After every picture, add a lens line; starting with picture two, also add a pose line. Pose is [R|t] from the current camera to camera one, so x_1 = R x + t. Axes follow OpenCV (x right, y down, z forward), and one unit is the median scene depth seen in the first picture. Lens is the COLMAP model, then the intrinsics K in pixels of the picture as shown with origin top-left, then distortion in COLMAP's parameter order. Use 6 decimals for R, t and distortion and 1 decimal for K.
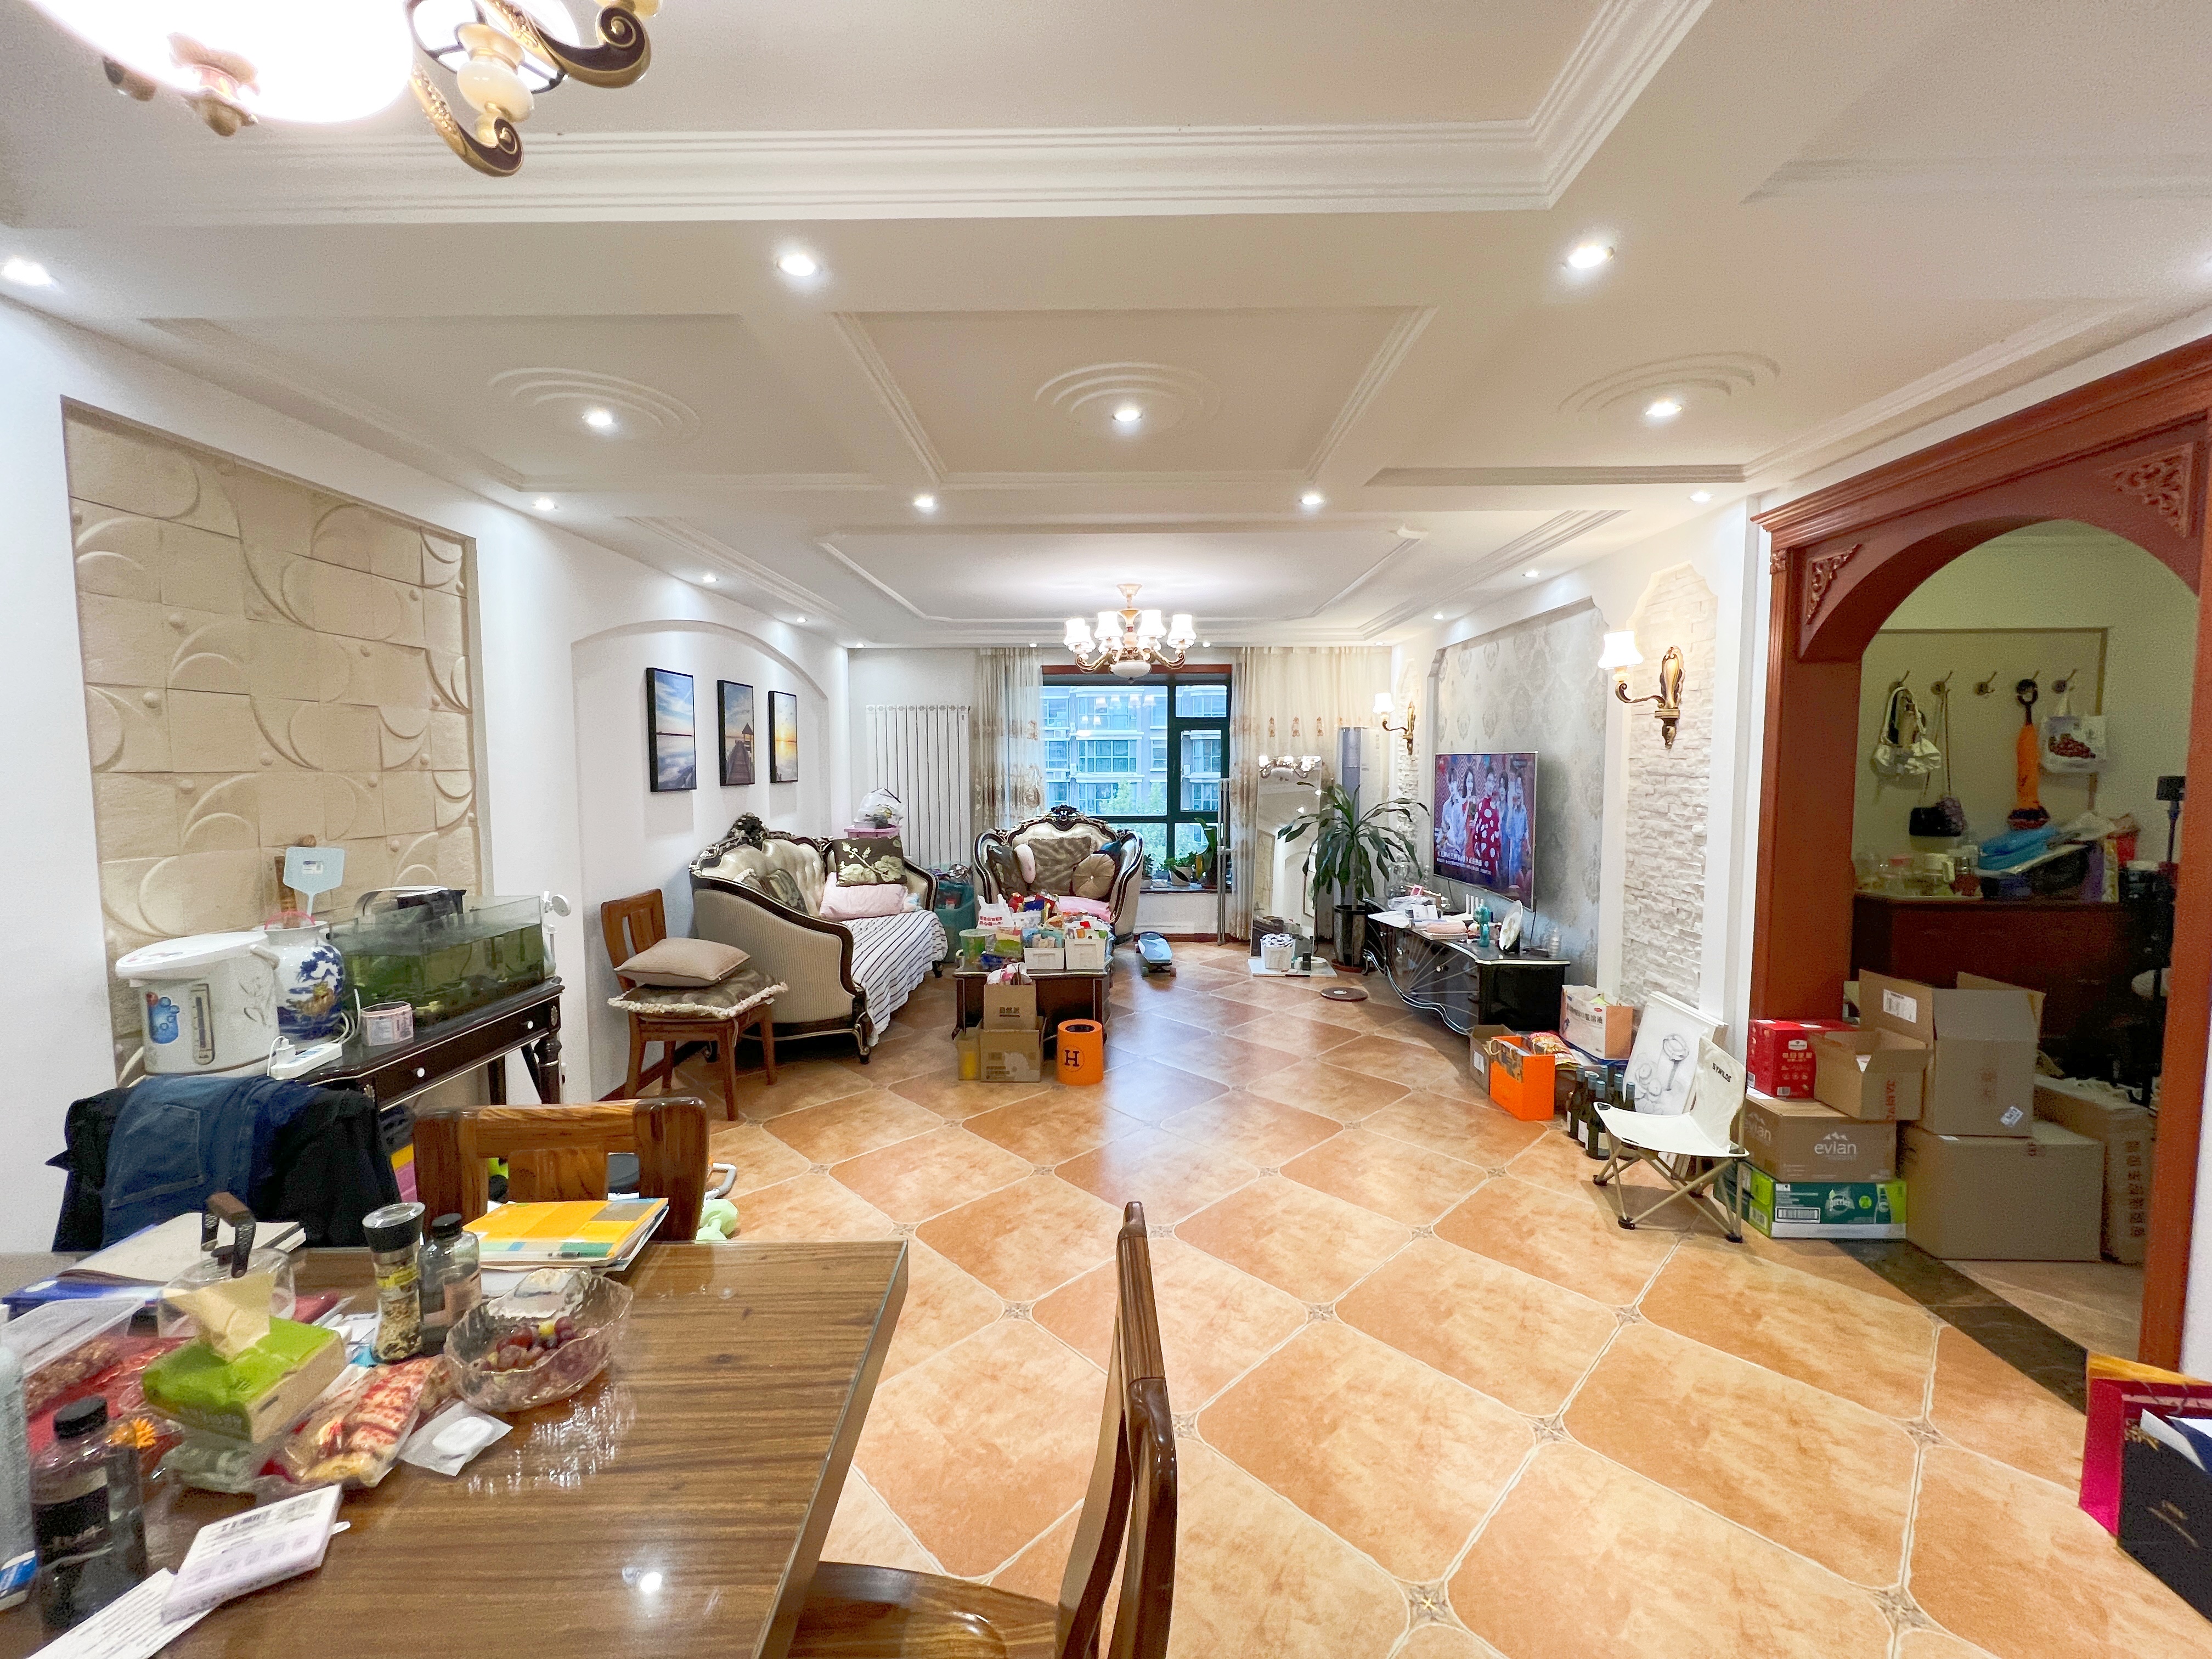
lens RADIAL K [[880.7, 0, 1106.8], [0, 880.7, 821.6], [0, 0, 1]] dist [0.000857, 0.000028]
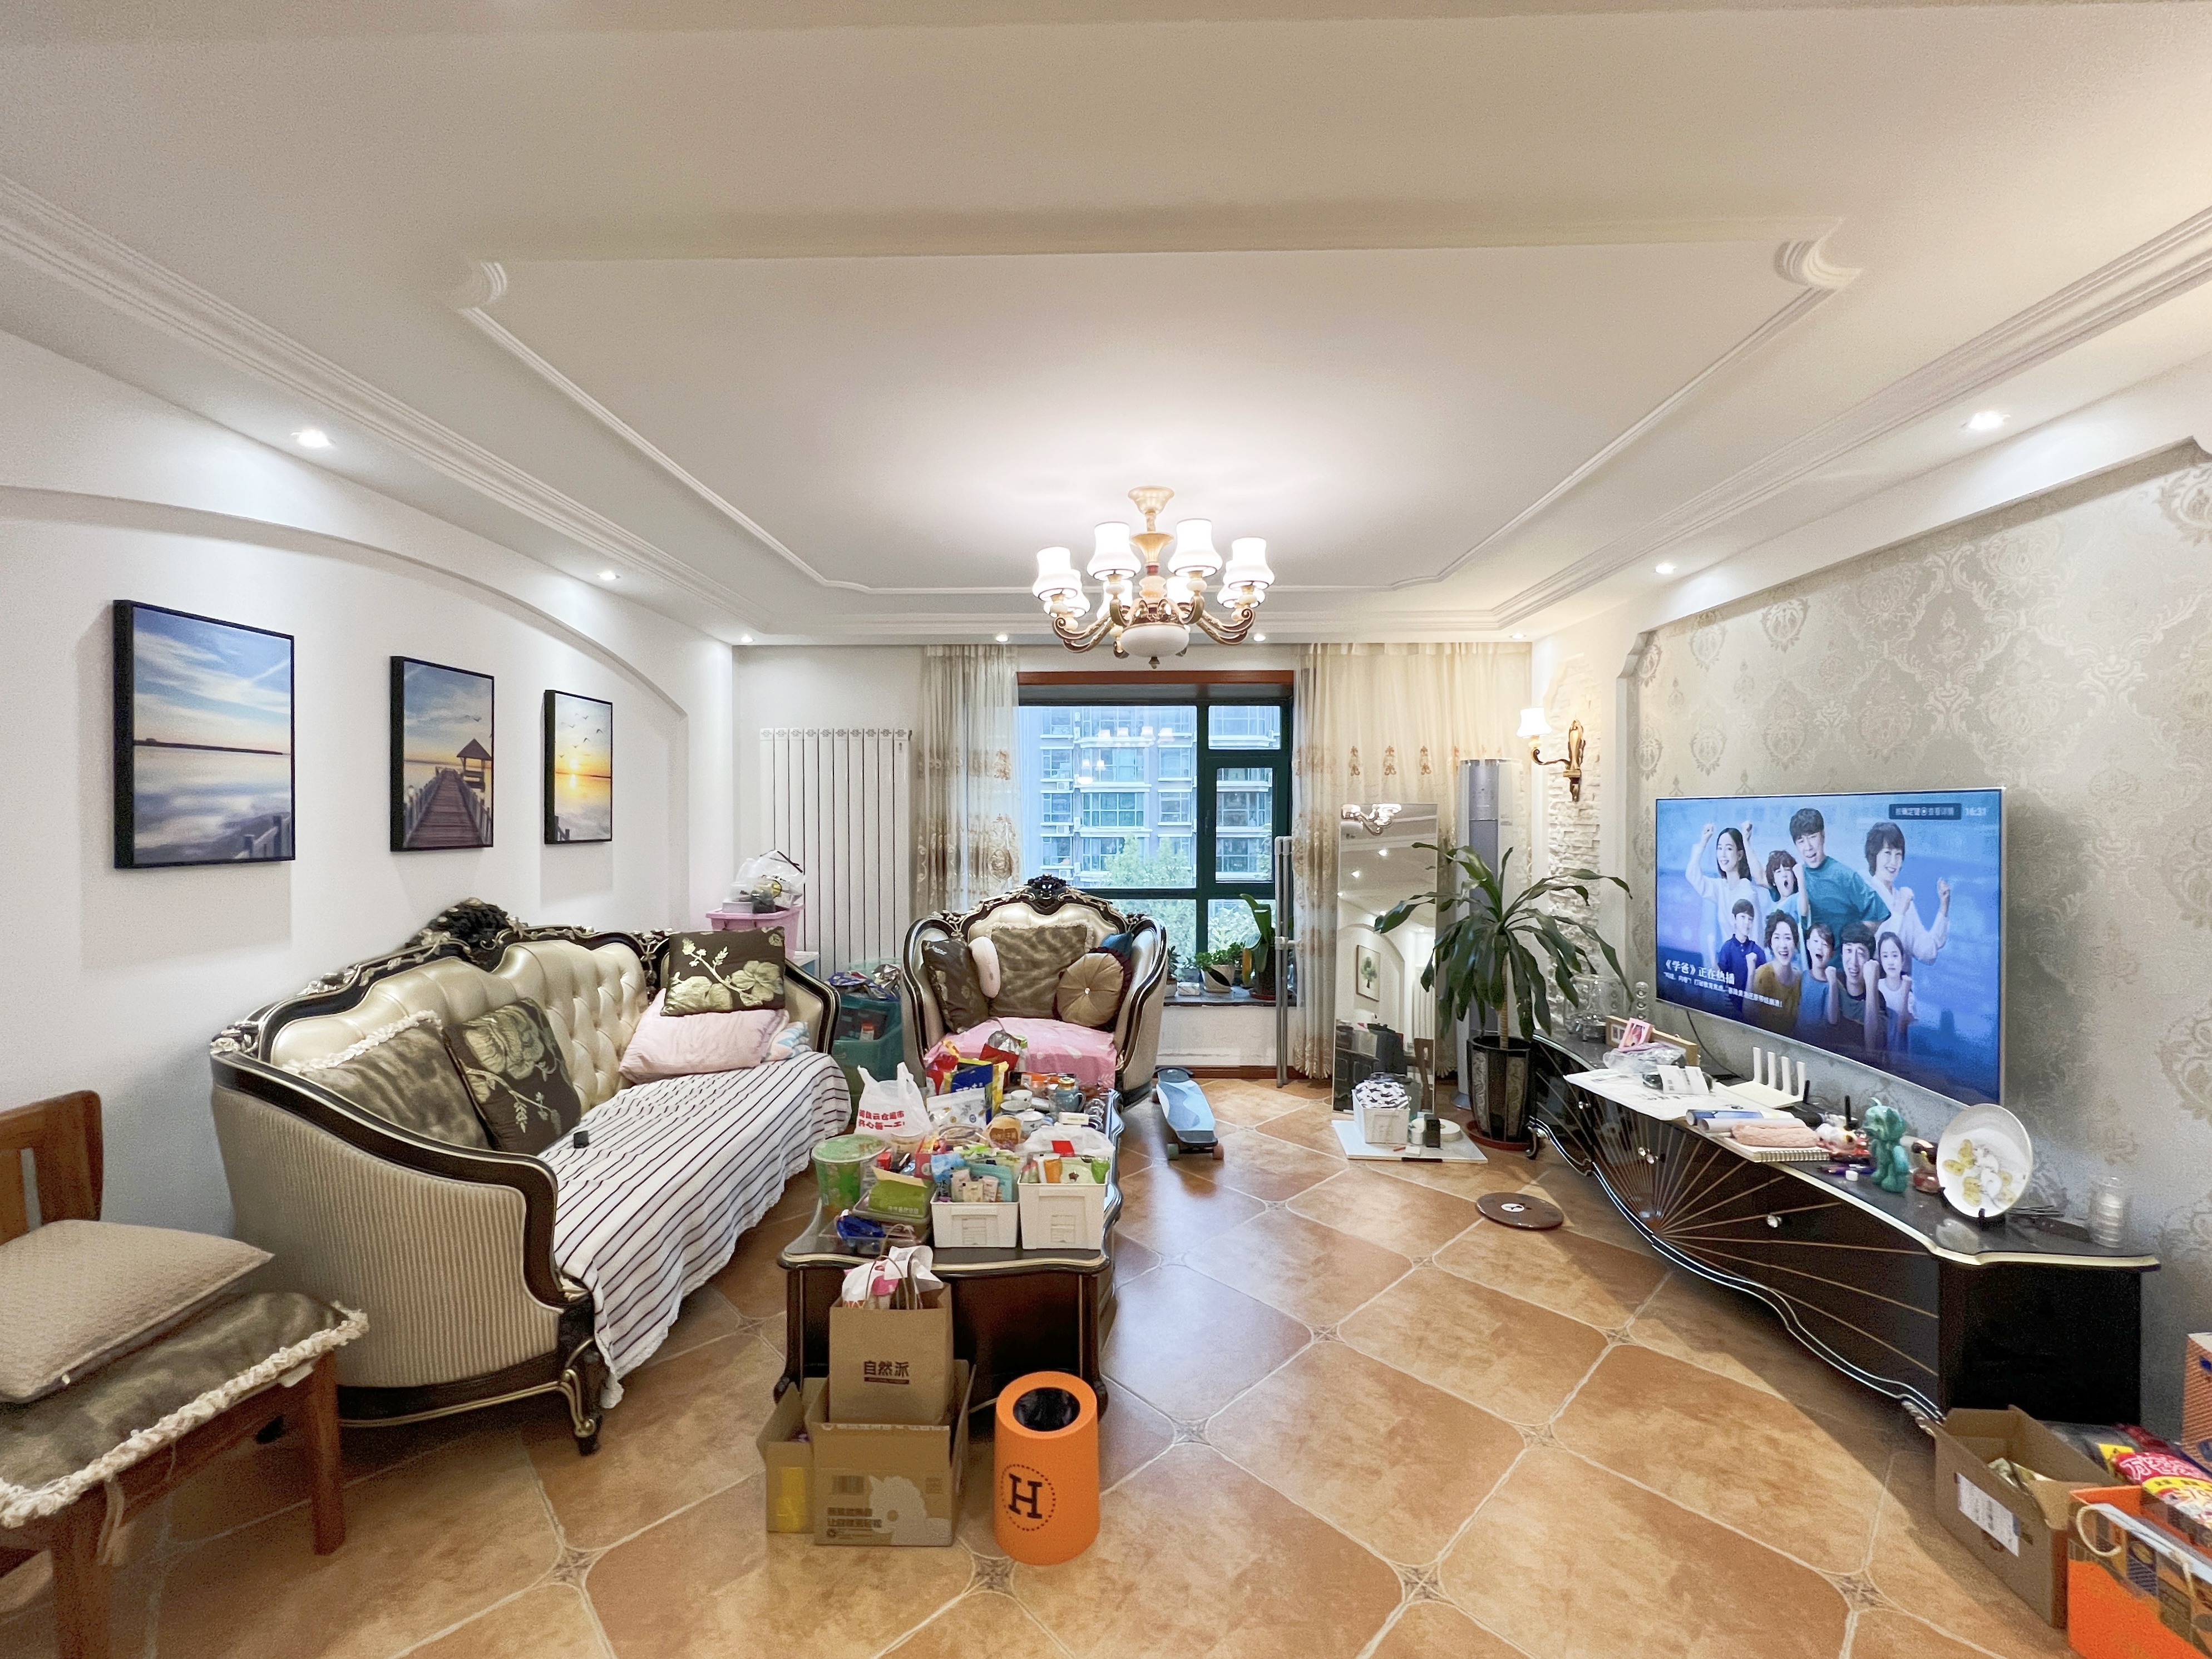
lens RADIAL K [[880.7, 0, 1104.6], [0, 880.7, 821.3], [0, 0, 1]] dist [0.000857, 0.000028]
pose [[0.999955, 0.001845, -0.009337, 0.001566], [-0.002417, 0.998094, -0.061660, -0.022495], [0.009205, 0.061680, 0.998054, 0.387537]]
